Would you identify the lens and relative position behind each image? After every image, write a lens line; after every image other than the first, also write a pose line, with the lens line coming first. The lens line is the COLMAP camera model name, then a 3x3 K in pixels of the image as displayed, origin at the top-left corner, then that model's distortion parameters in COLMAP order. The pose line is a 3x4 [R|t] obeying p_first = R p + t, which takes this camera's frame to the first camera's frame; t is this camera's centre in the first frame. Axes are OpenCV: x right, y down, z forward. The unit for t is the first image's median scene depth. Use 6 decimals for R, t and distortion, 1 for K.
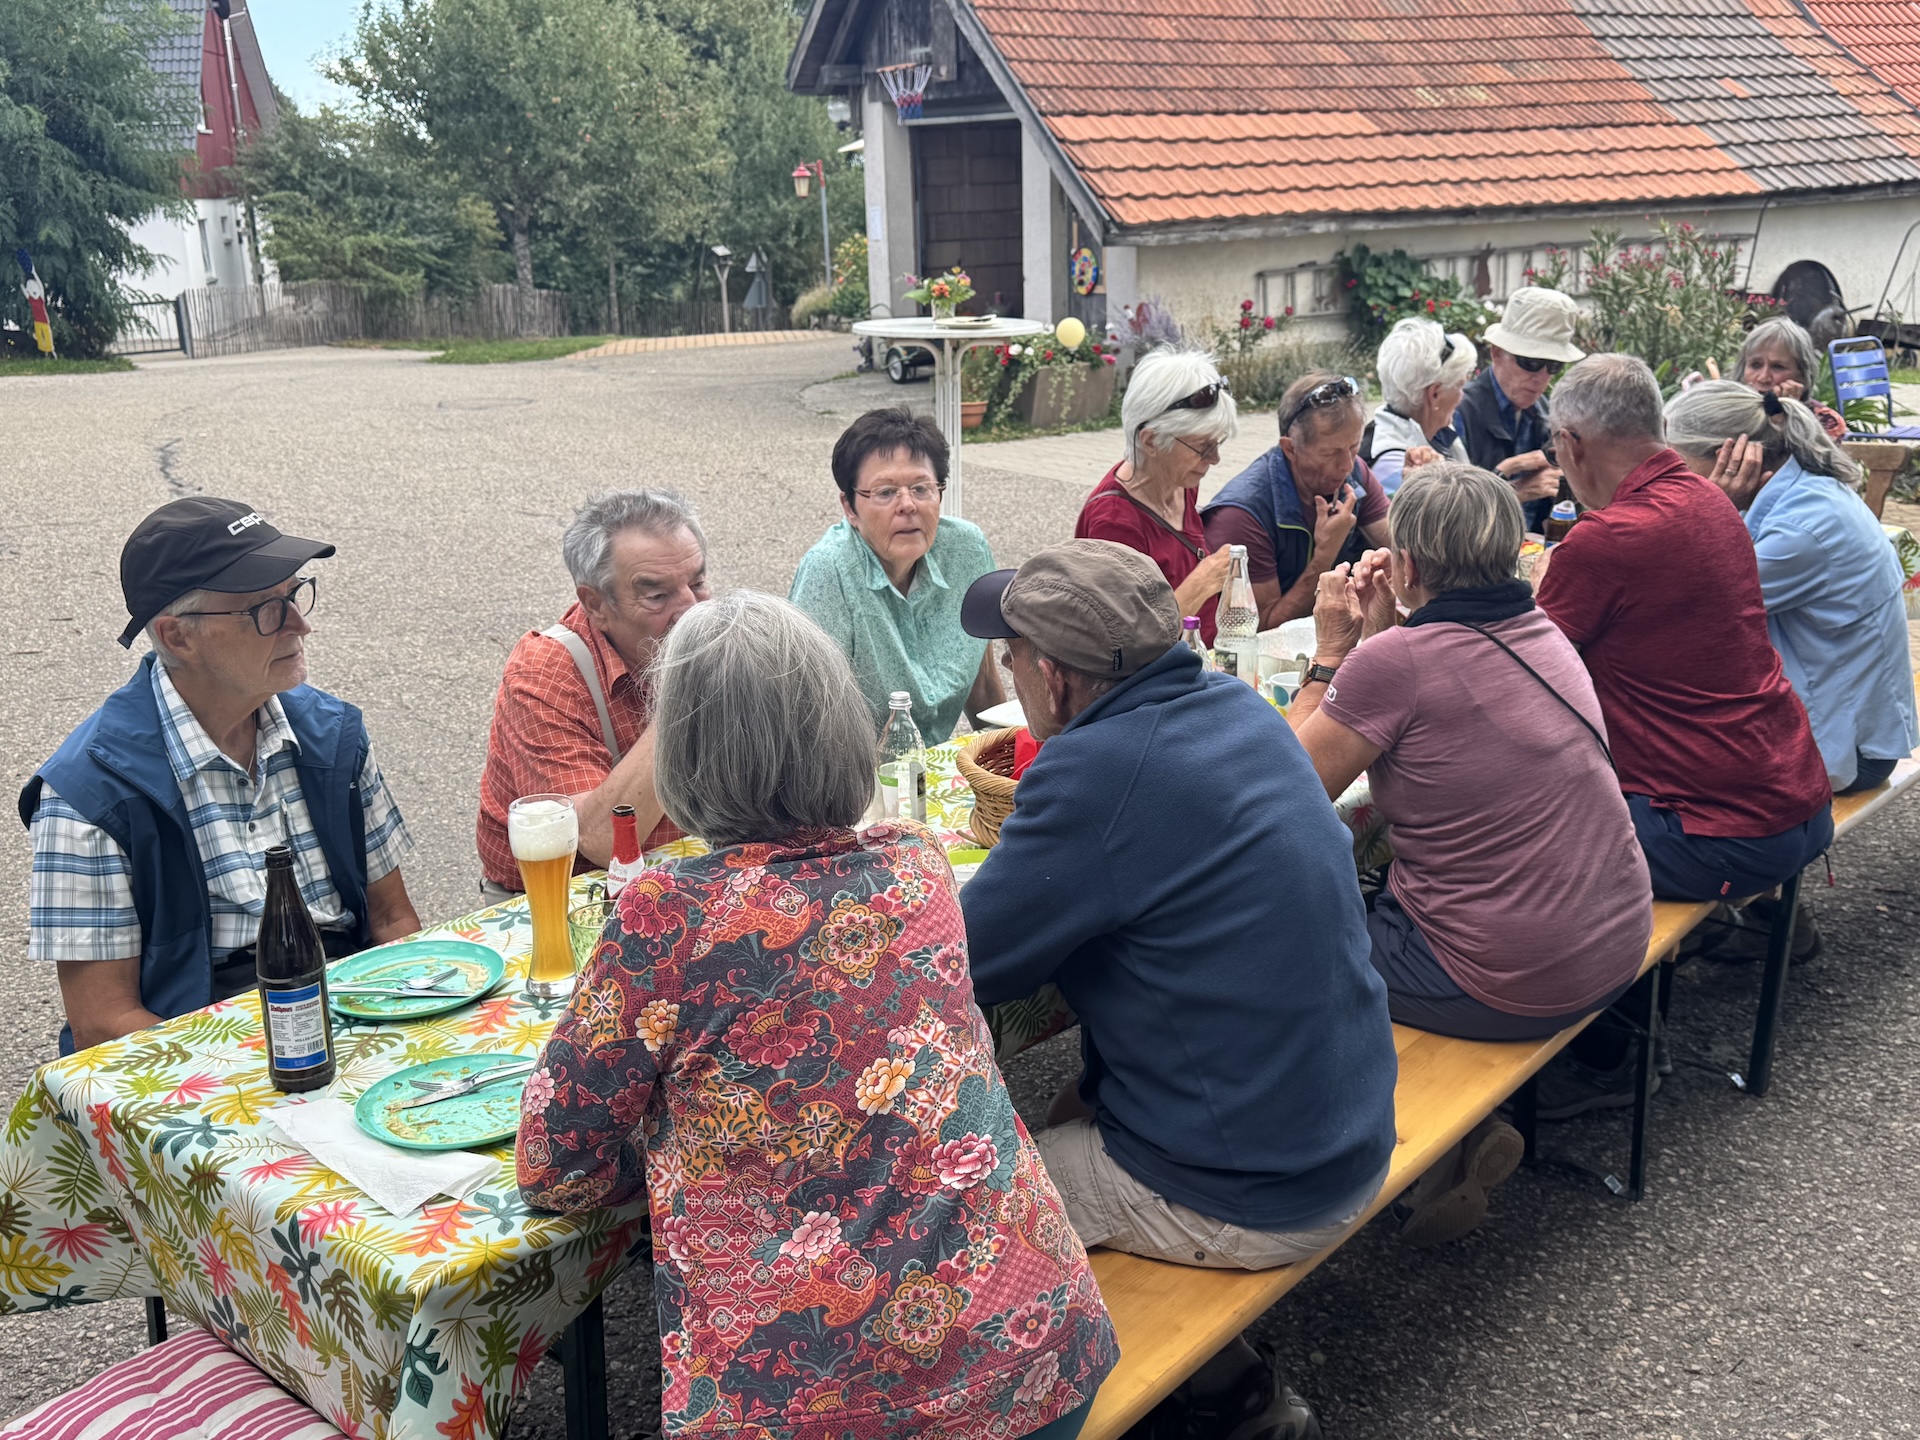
lens RADIAL K [[1956.3, 0, 968.6], [0, 1956.3, 715.6], [0, 0, 1]] dist [0.205166, -0.449153]
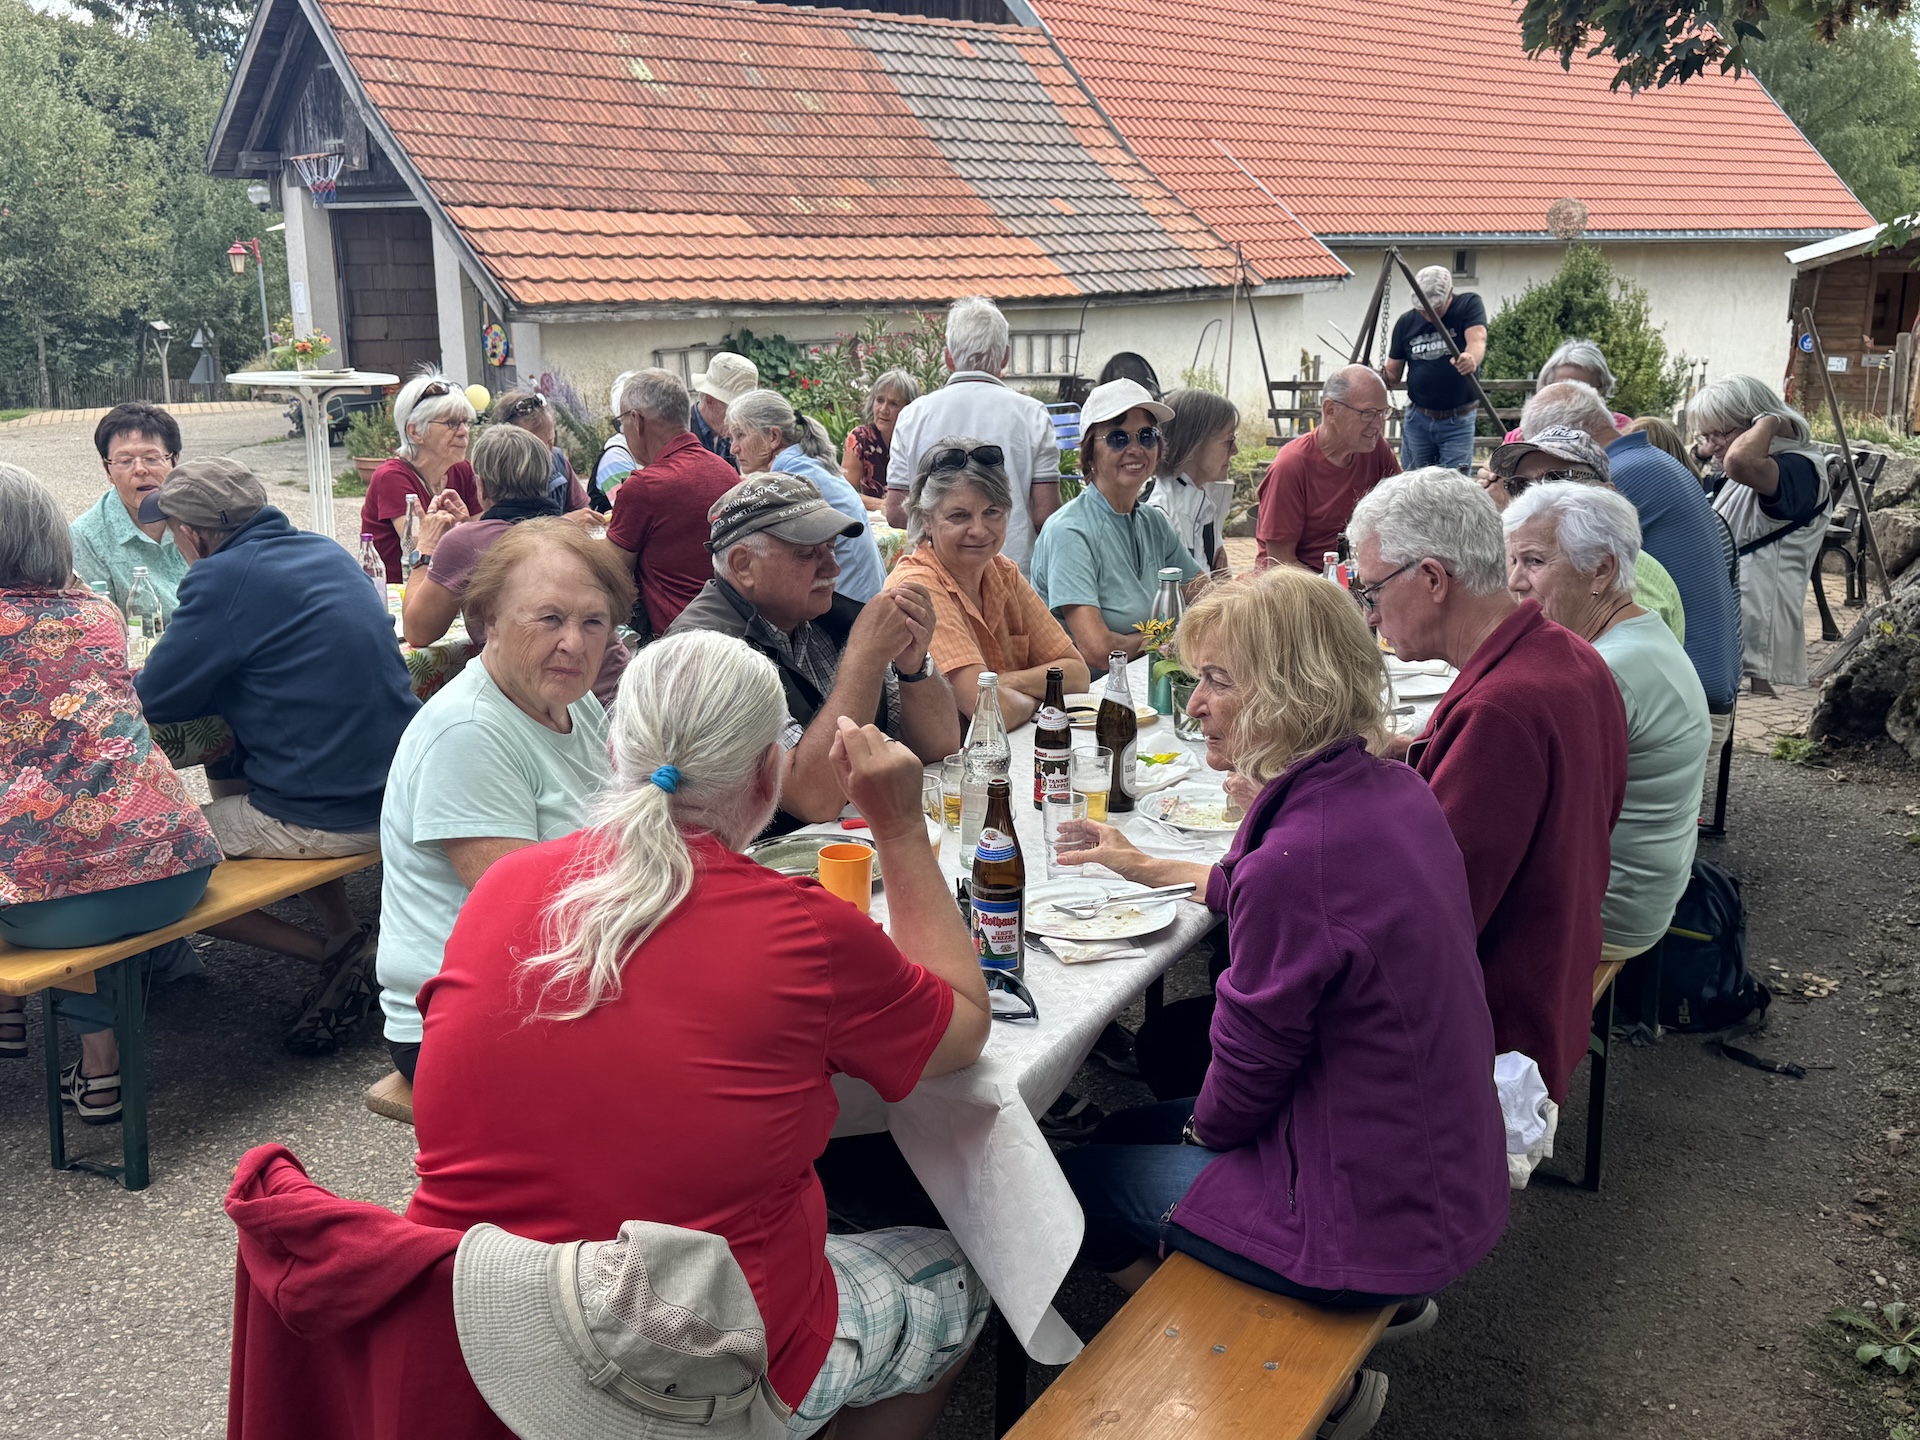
lens RADIAL K [[1956.3, 0, 968.6], [0, 1956.3, 715.6], [0, 0, 1]] dist [0.205166, -0.449153]
pose [[0.969497, -0.032991, 0.242873, 0.038265], [0.043578, 0.998314, -0.038346, 0.035190], [-0.241198, 0.047760, 0.969300, -0.127109]]
